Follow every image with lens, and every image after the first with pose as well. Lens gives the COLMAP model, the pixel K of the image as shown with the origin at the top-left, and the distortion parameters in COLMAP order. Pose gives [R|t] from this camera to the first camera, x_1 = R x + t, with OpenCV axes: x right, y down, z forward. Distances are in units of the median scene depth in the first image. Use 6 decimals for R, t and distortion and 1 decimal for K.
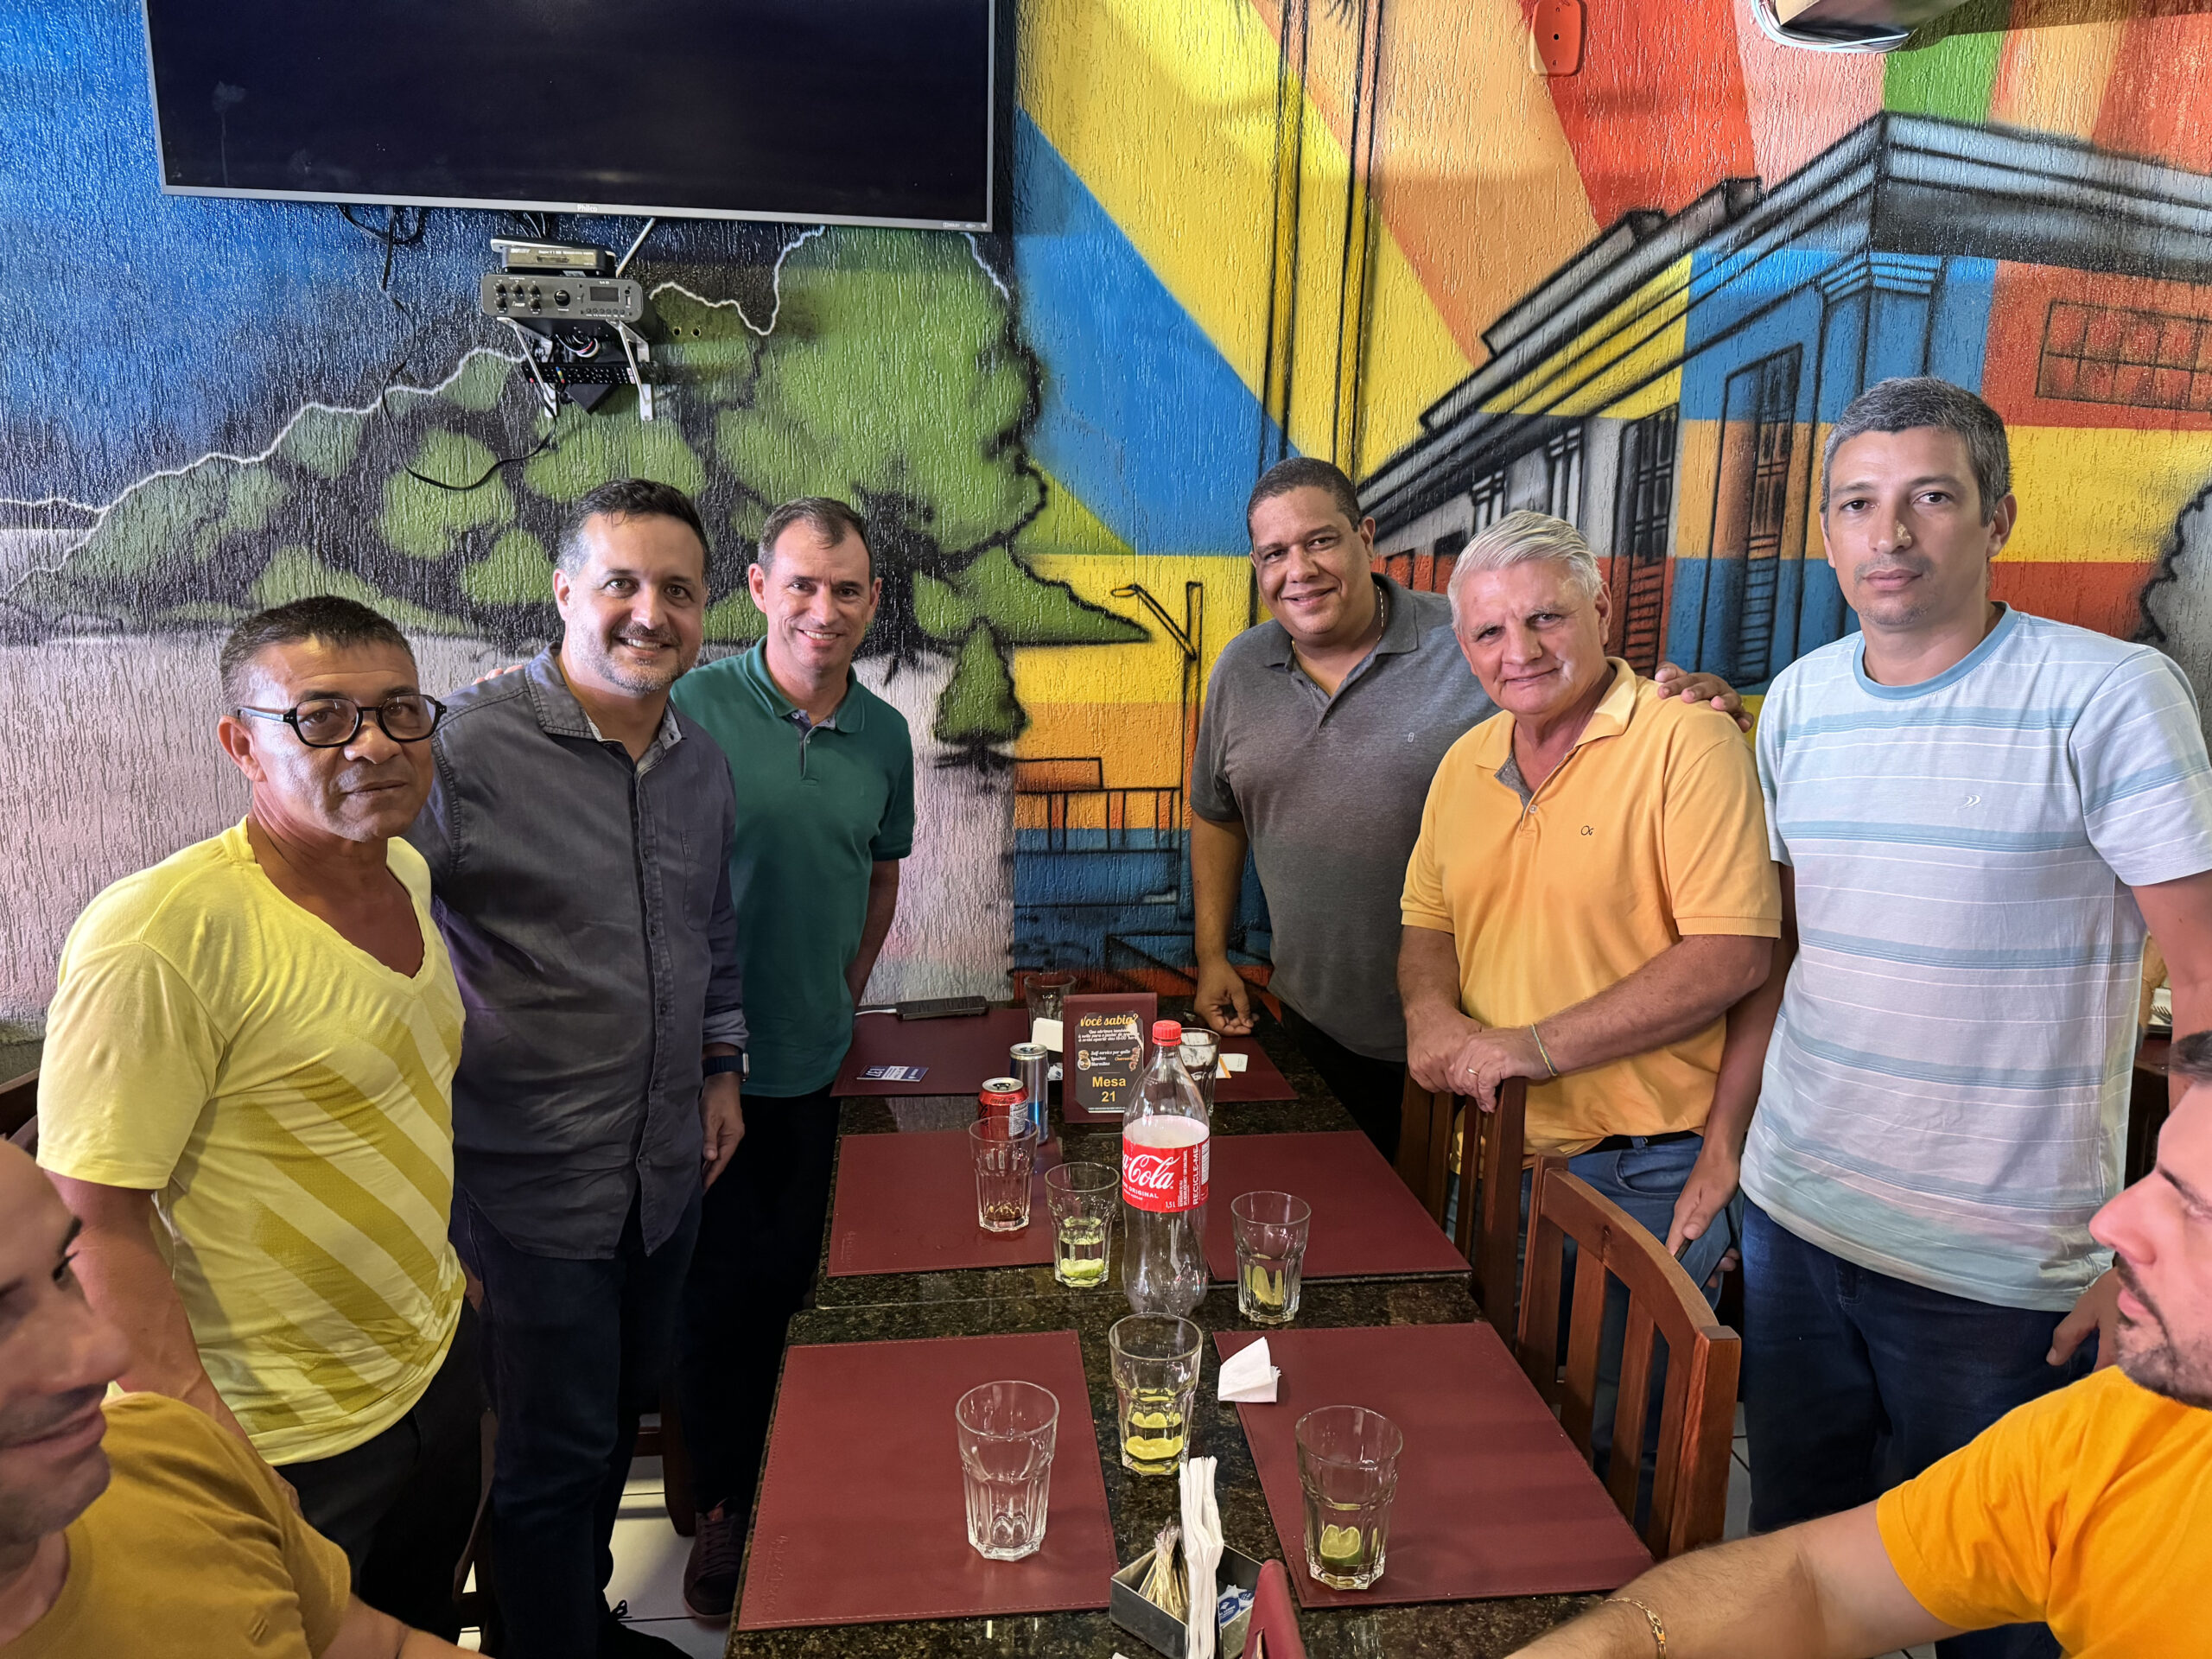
lens RADIAL K [[1580.4, 0, 1121.2], [0, 1580.4, 864.3], [0, 0, 1]] dist [0.004985, -0.017496]
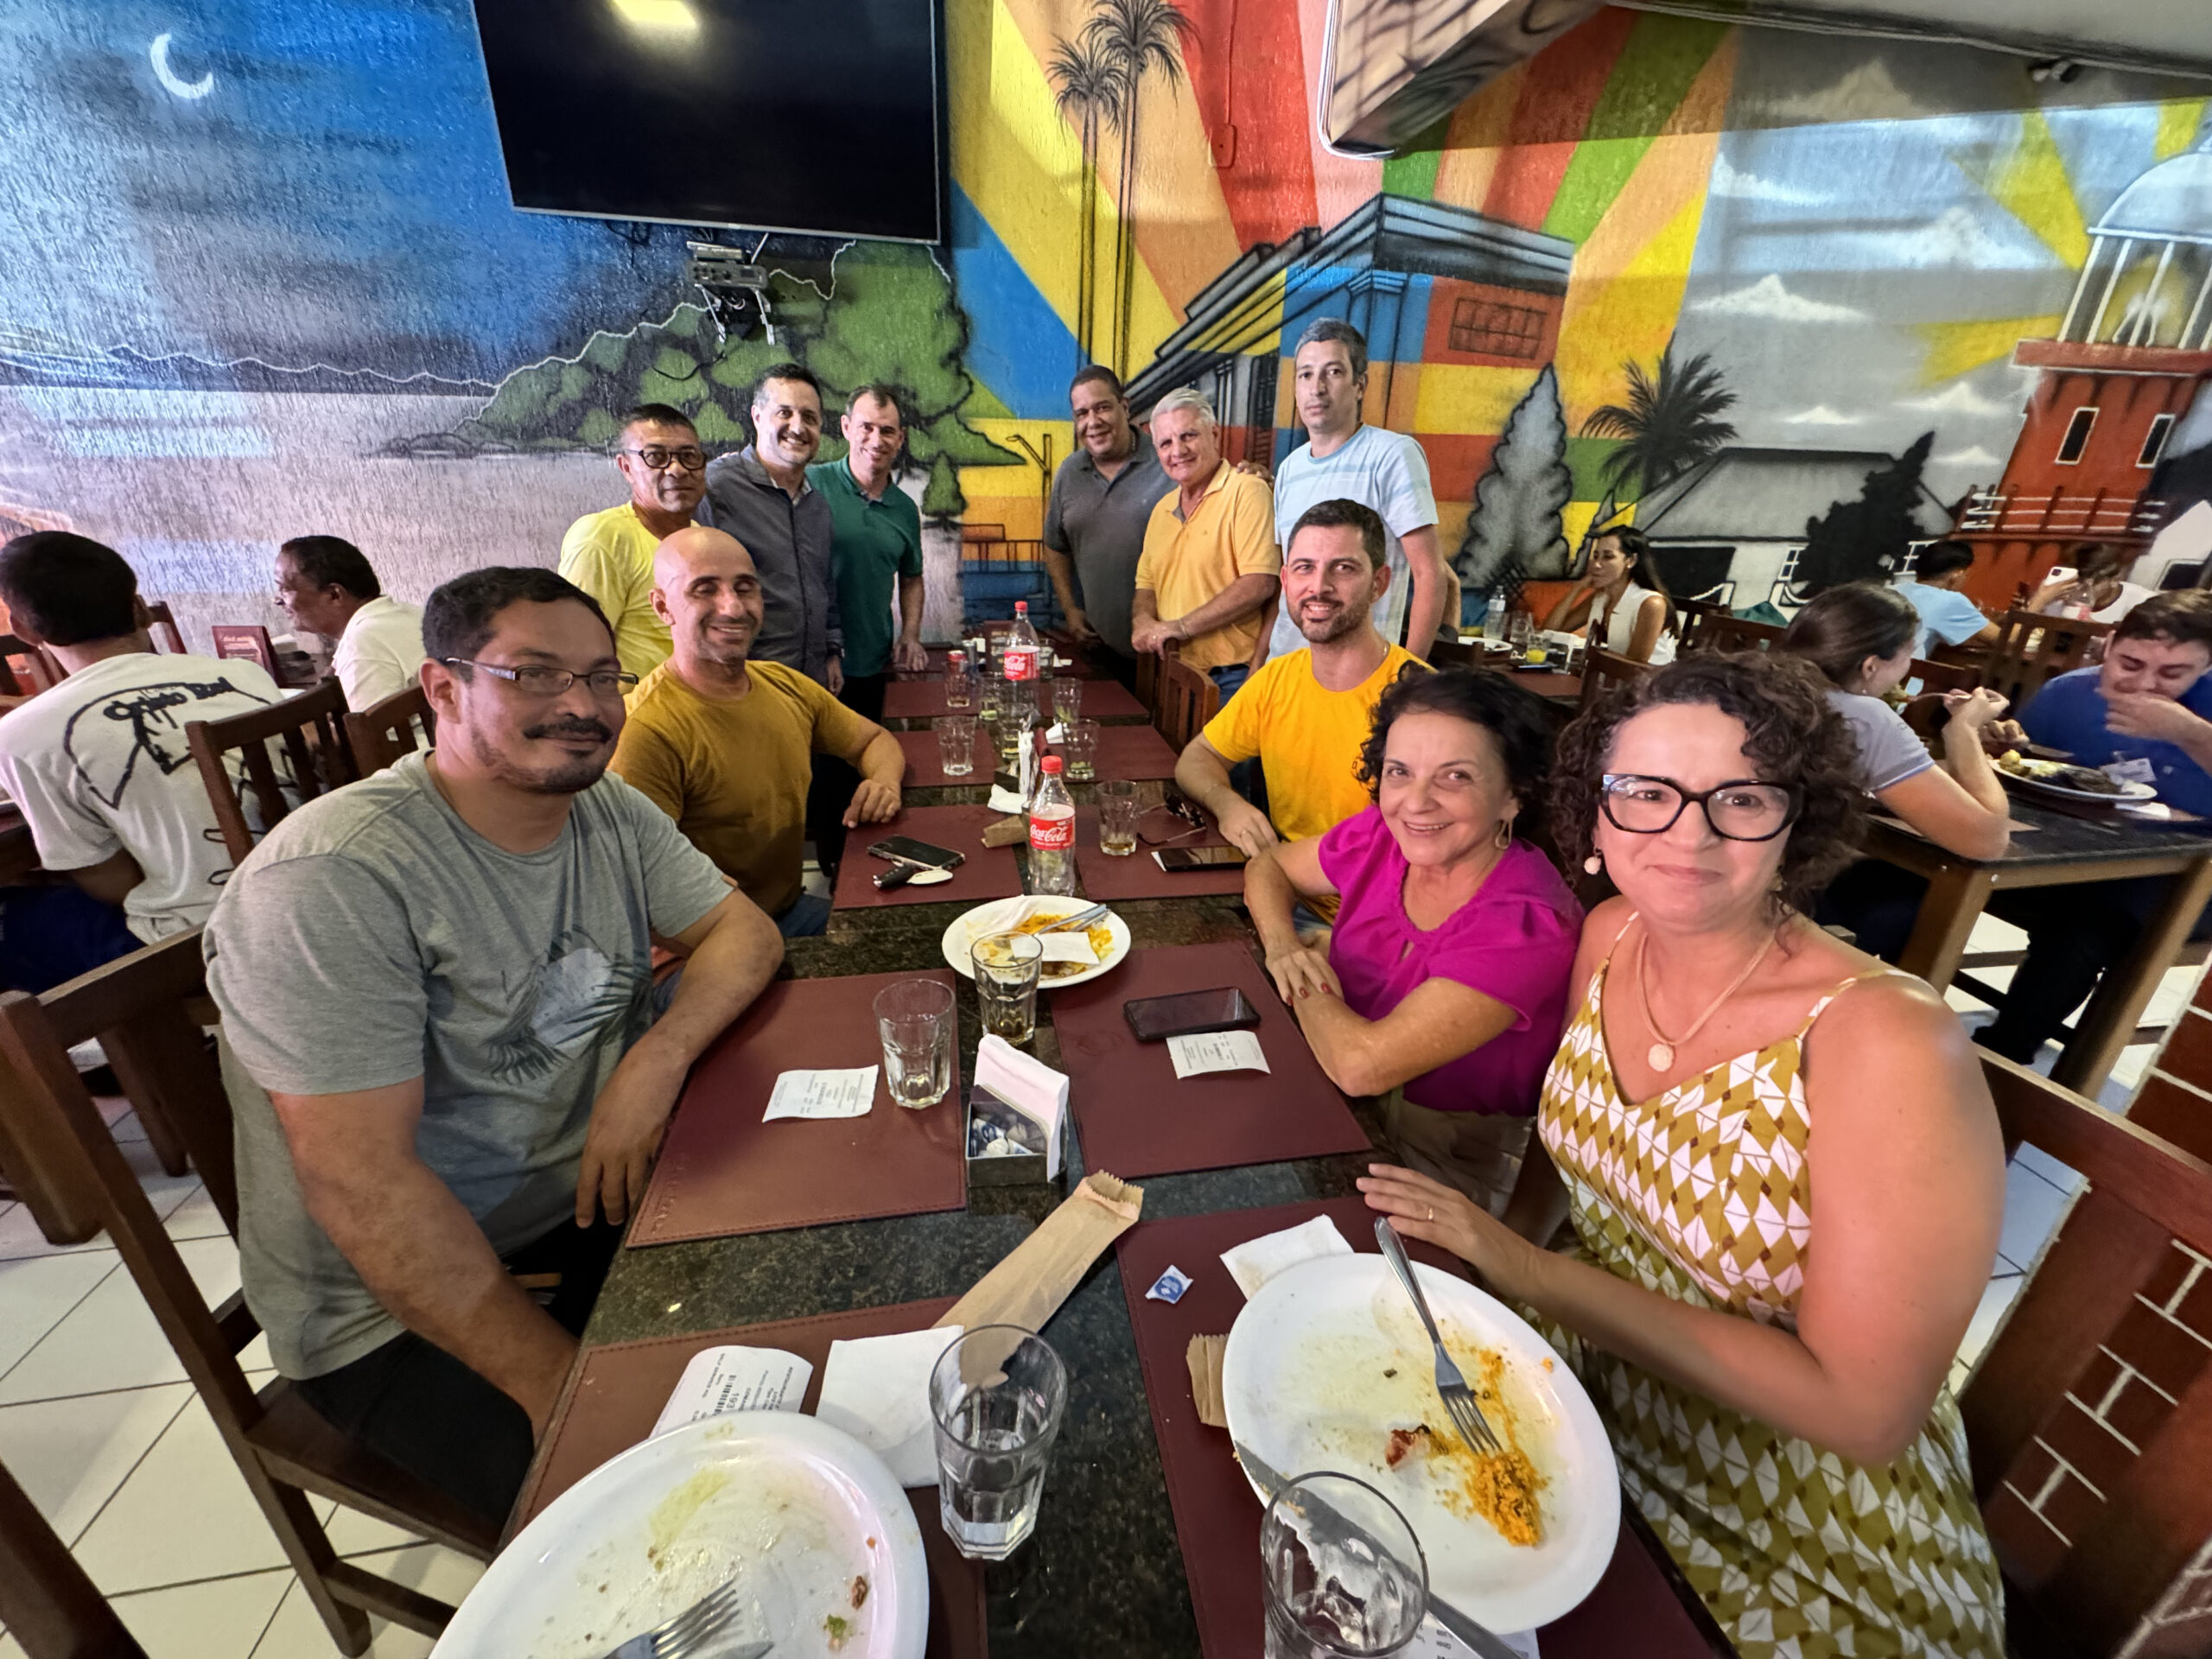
lens RADIAL K [[878.4, 0, 1104.5], [0, 878.4, 831.8], [0, 0, 1]] dist [-0.007164, 0.000627]
pose [[0.997183, -0.018976, 0.072564, 0.030633], [0.004353, 0.980477, 0.196583, 0.111399], [-0.074877, -0.195714, 0.977798, -0.246128]]
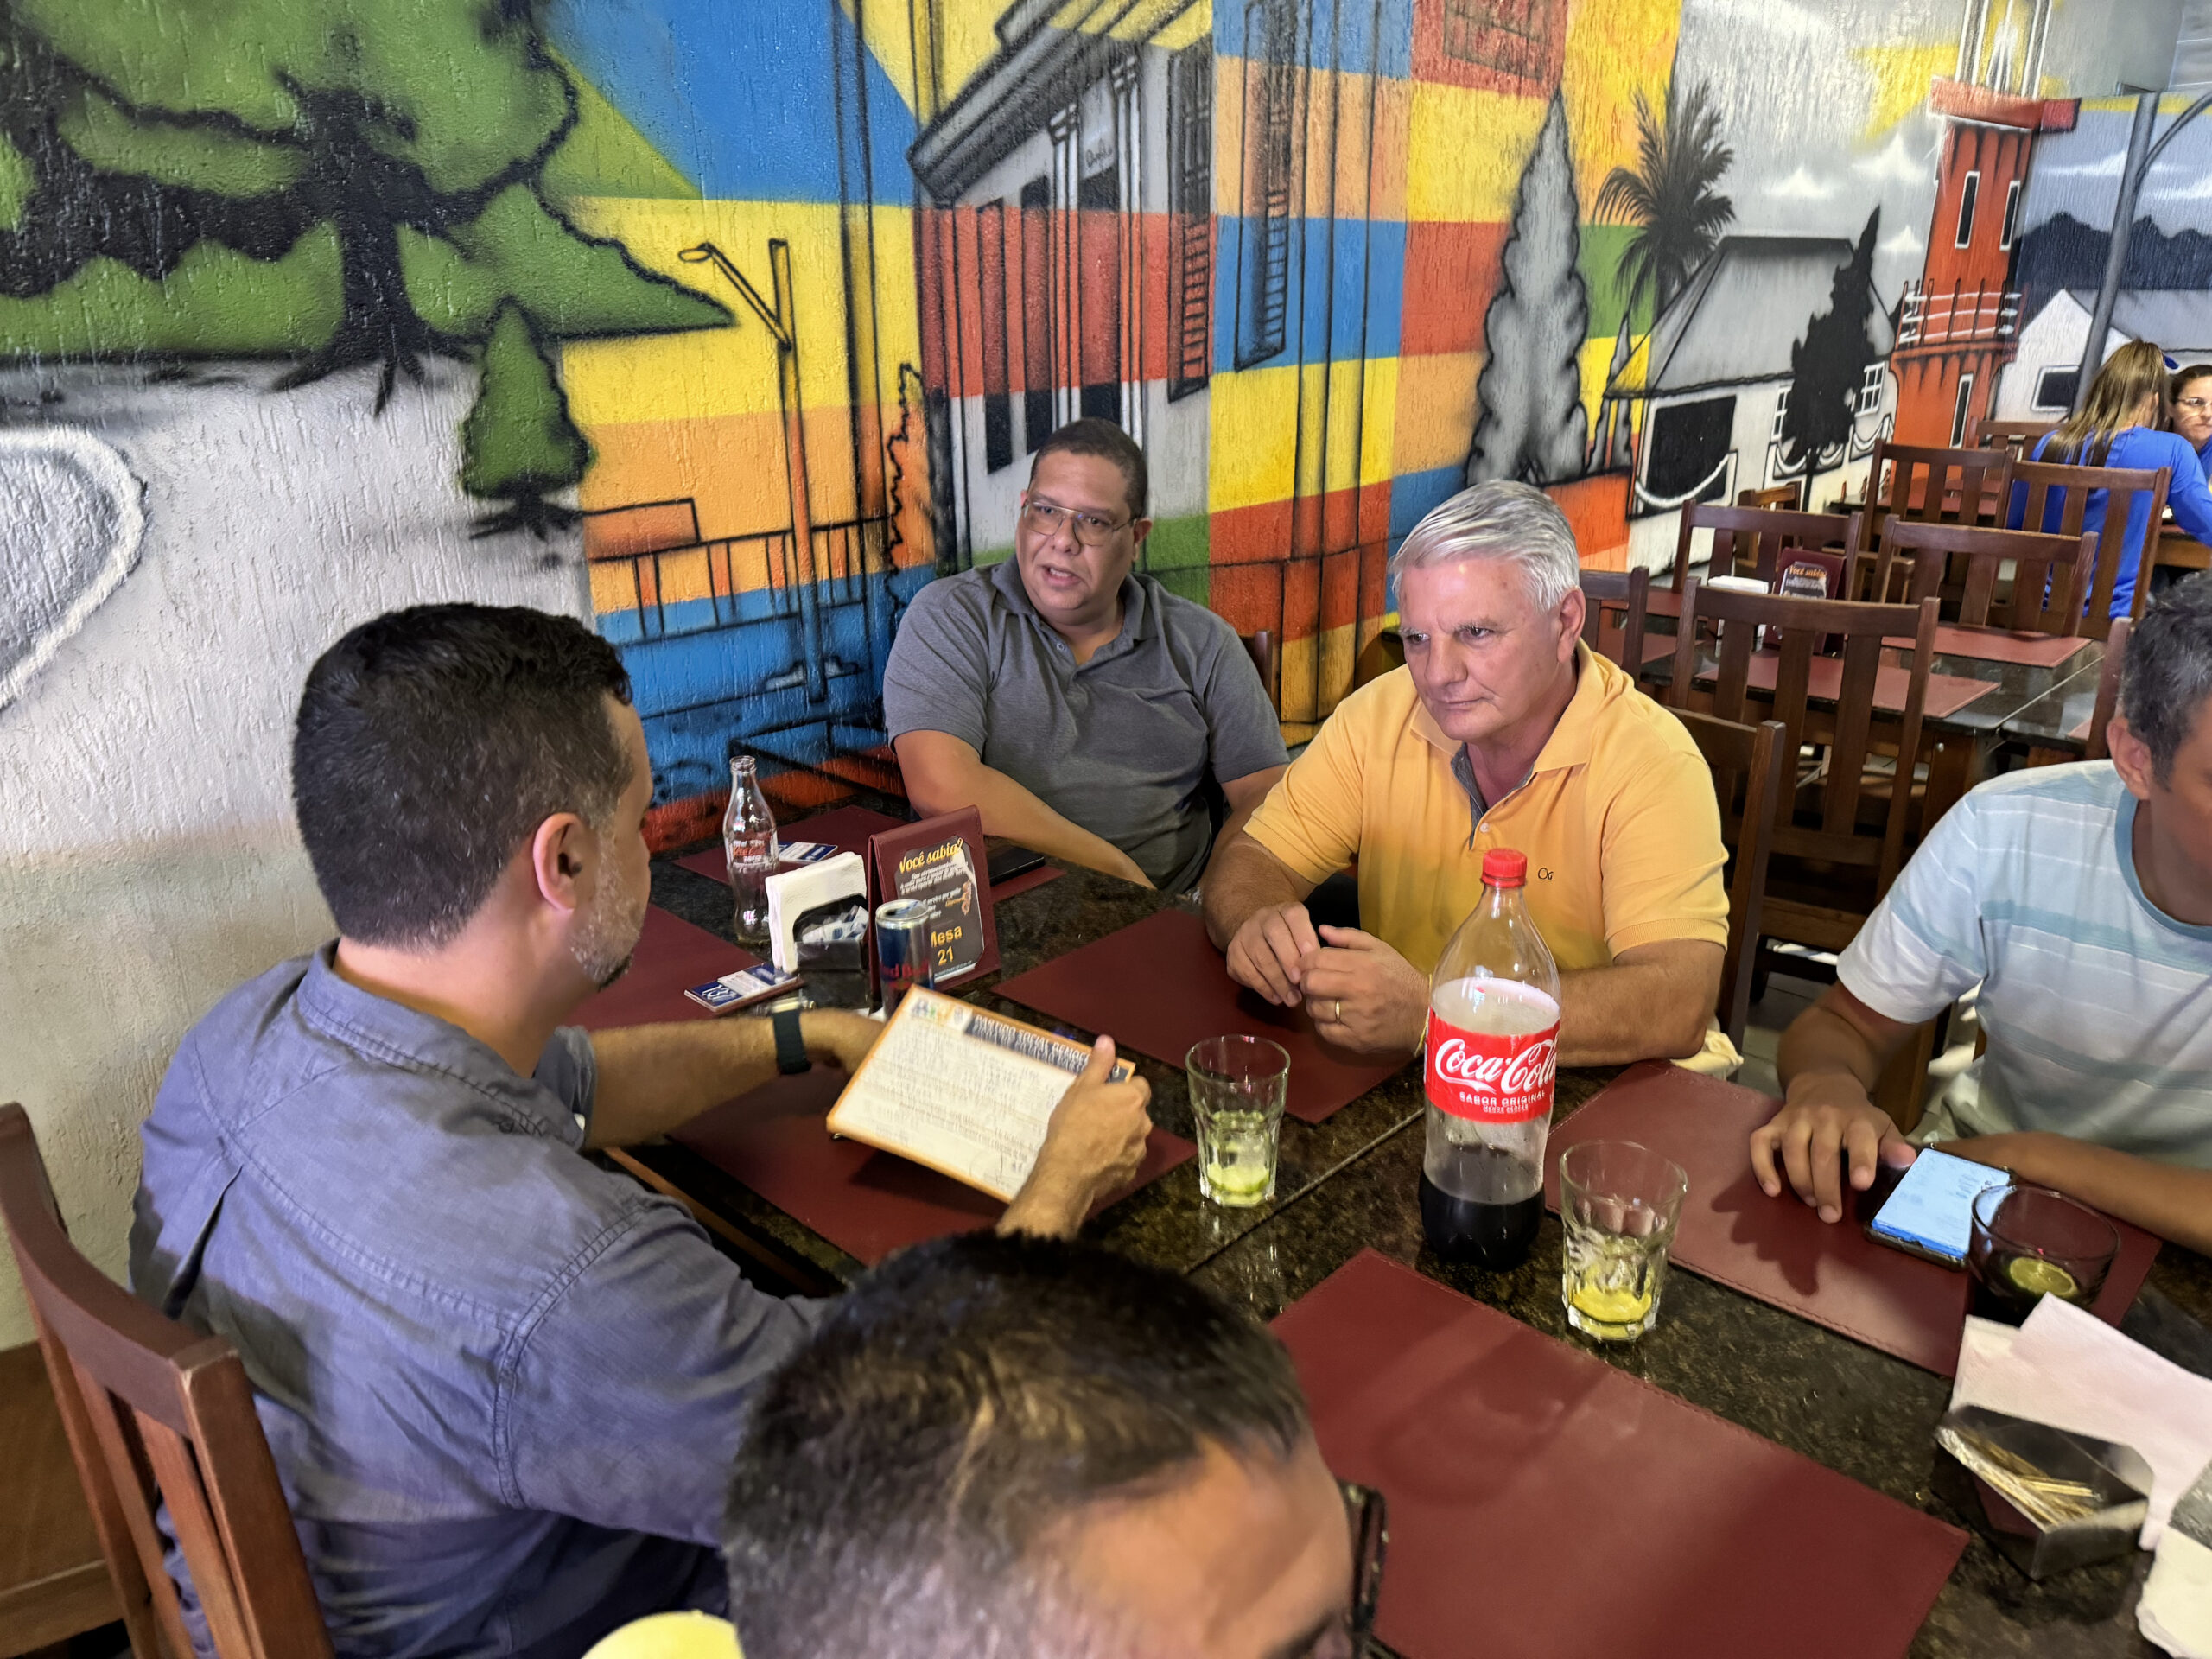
lens RADIAL K [[1580.4, 0, 1134.9], [0, 1580.4, 855.7], [0, 0, 1]] dist [0.004985, -0.017496]
pose [[0.762481, -0.240815, 0.600525, -0.359289], [0.147987, 0.968460, 0.200463, -0.026215], [-0.629859, -0.063979, 0.774070, 0.321093]]
